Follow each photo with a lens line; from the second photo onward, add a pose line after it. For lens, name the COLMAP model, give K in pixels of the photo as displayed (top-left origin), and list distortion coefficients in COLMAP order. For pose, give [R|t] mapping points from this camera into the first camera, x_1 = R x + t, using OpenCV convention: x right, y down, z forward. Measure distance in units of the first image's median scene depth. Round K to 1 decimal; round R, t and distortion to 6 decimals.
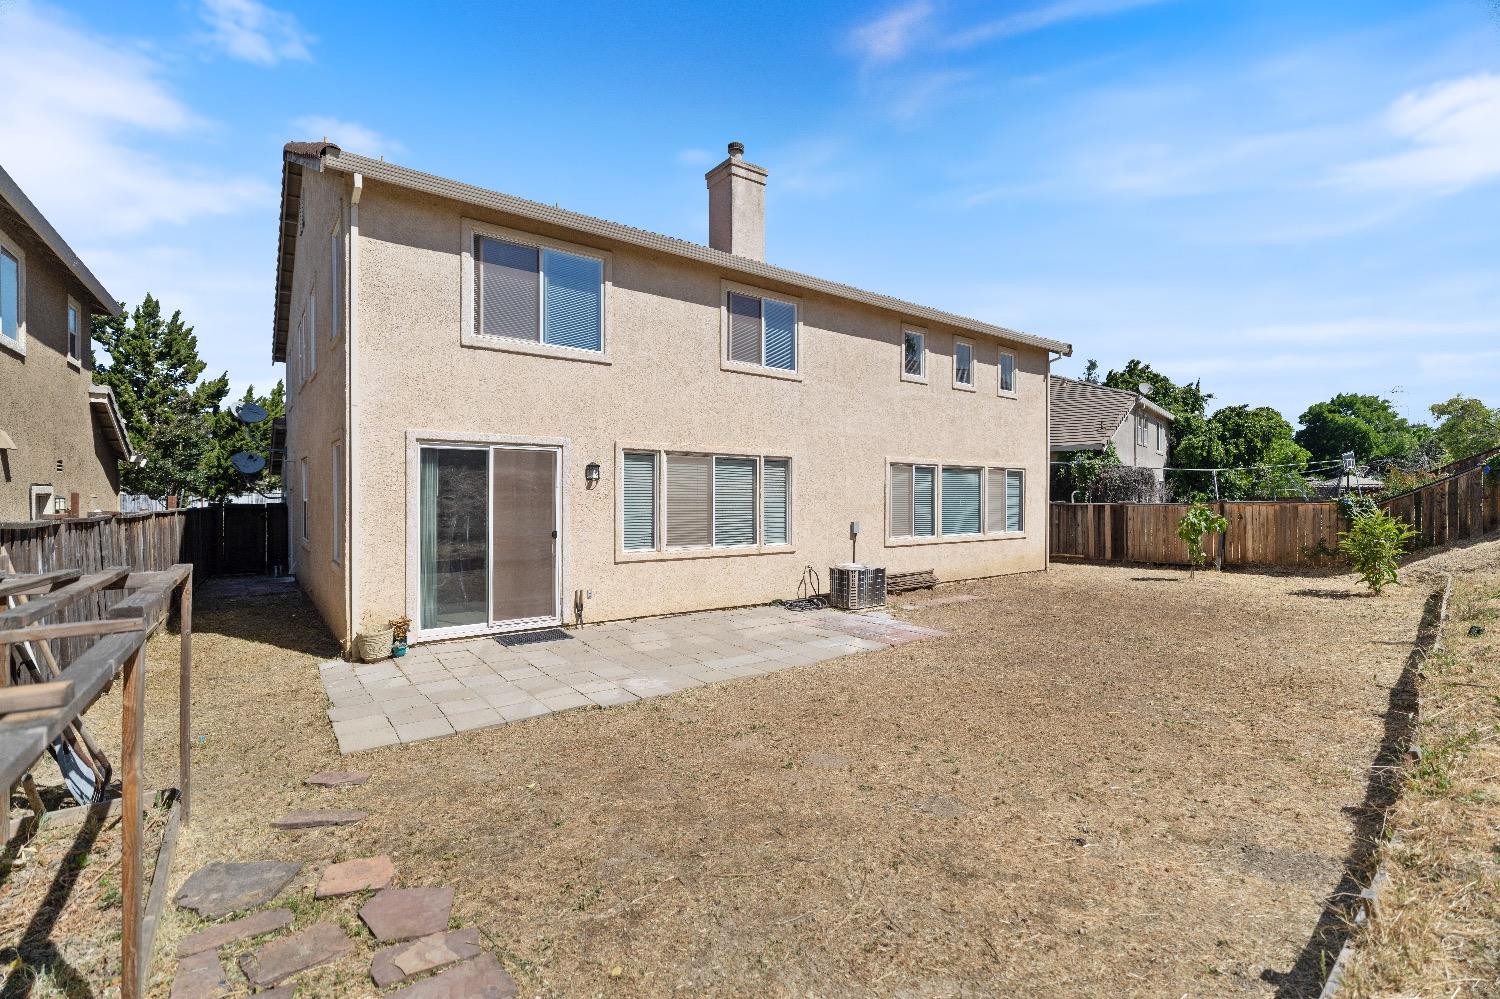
lens RADIAL K [[679.4, 0, 751.7], [0, 679.4, 495.0], [0, 0, 1]] dist [-0.010021, 0.002361]
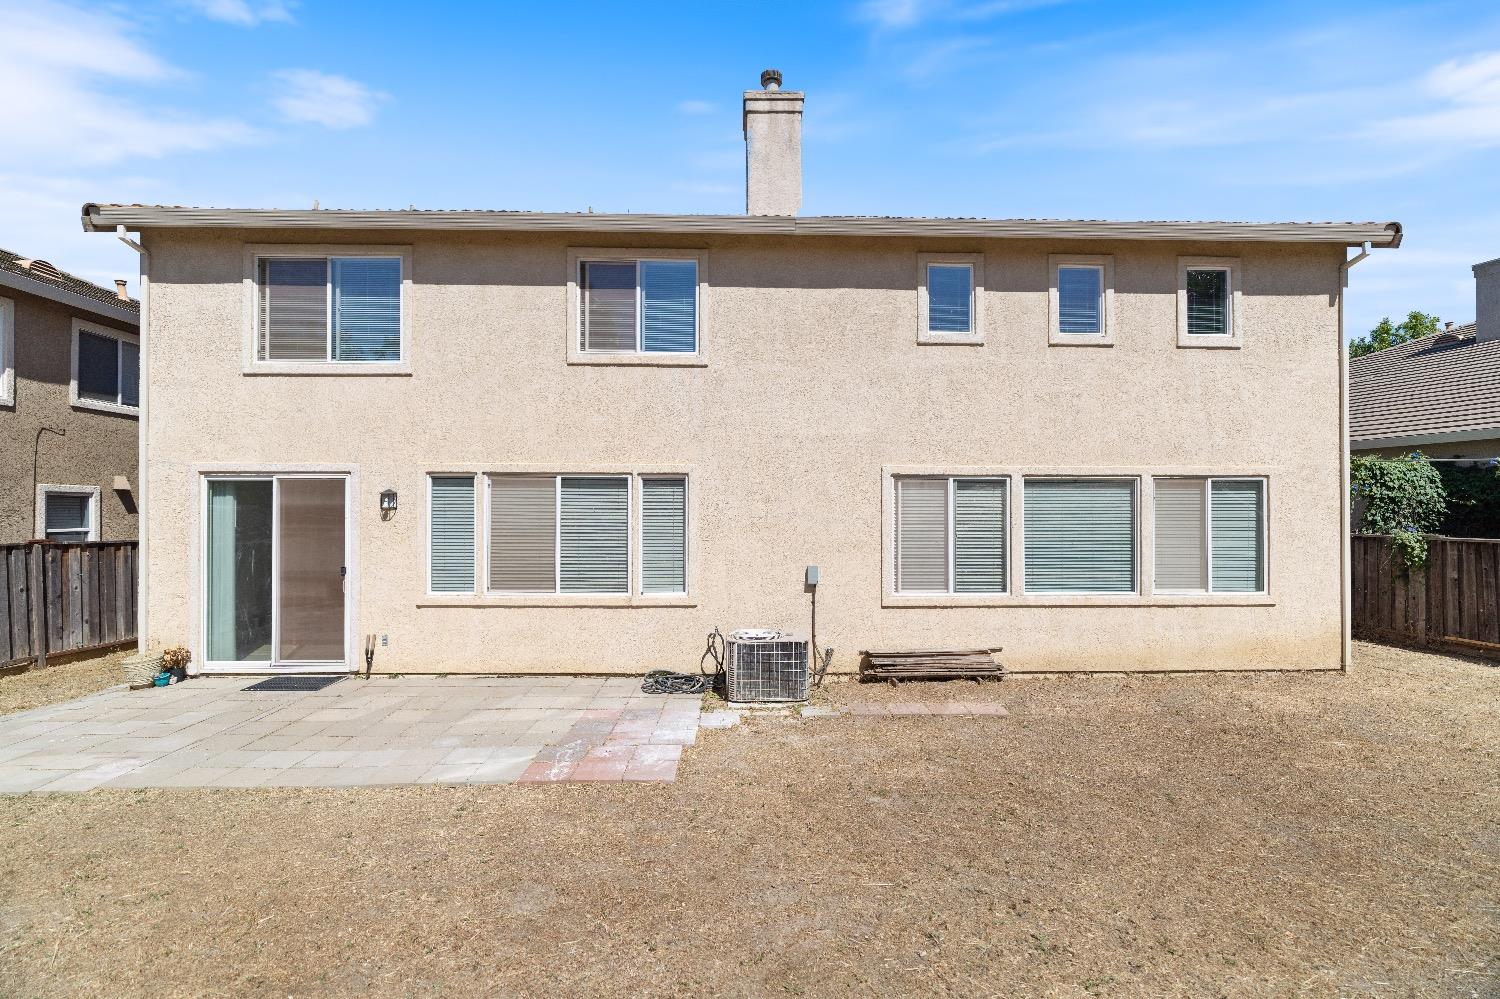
lens RADIAL K [[679.4, 0, 757.5], [0, 679.4, 507.7], [0, 0, 1]] dist [-0.010021, 0.002361]
pose [[0.812235, -0.008334, -0.583271, 0.551878], [0.002321, 0.999936, -0.011056, -0.011670], [0.583326, 0.007626, 0.812203, 0.476358]]
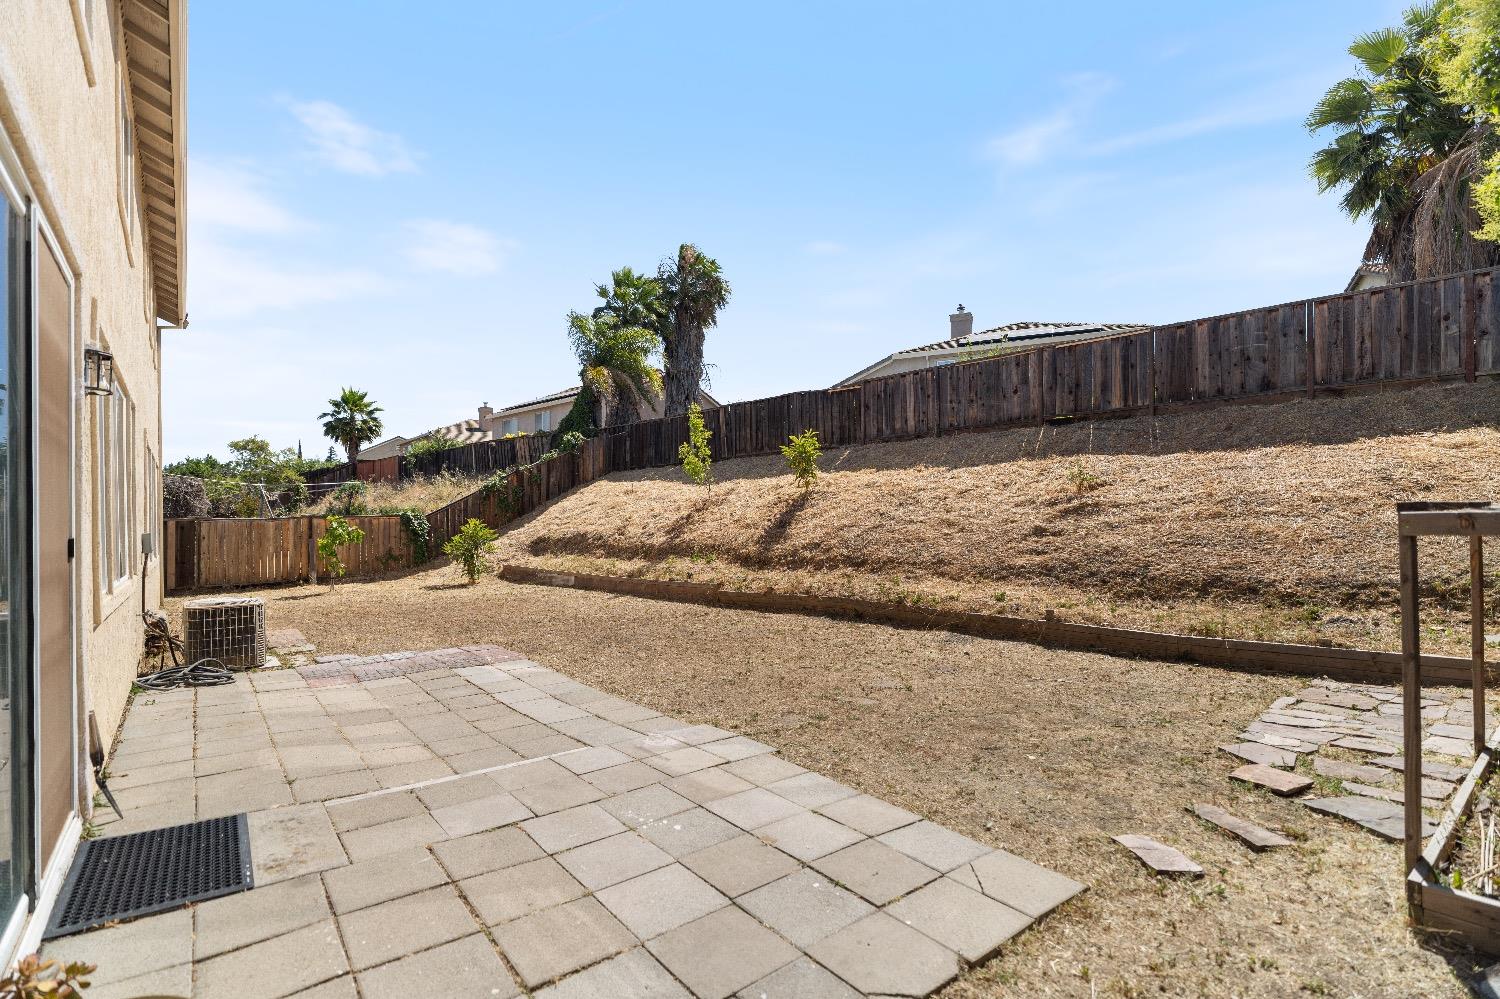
lens RADIAL K [[679.4, 0, 752.1], [0, 679.4, 515.5], [0, 0, 1]] dist [-0.010021, 0.002361]
pose [[-0.014264, 0.012449, 0.999821, -0.495806], [0.007789, 0.999894, -0.012339, 0.040508], [-0.999868, 0.007612, -0.014360, 0.551036]]
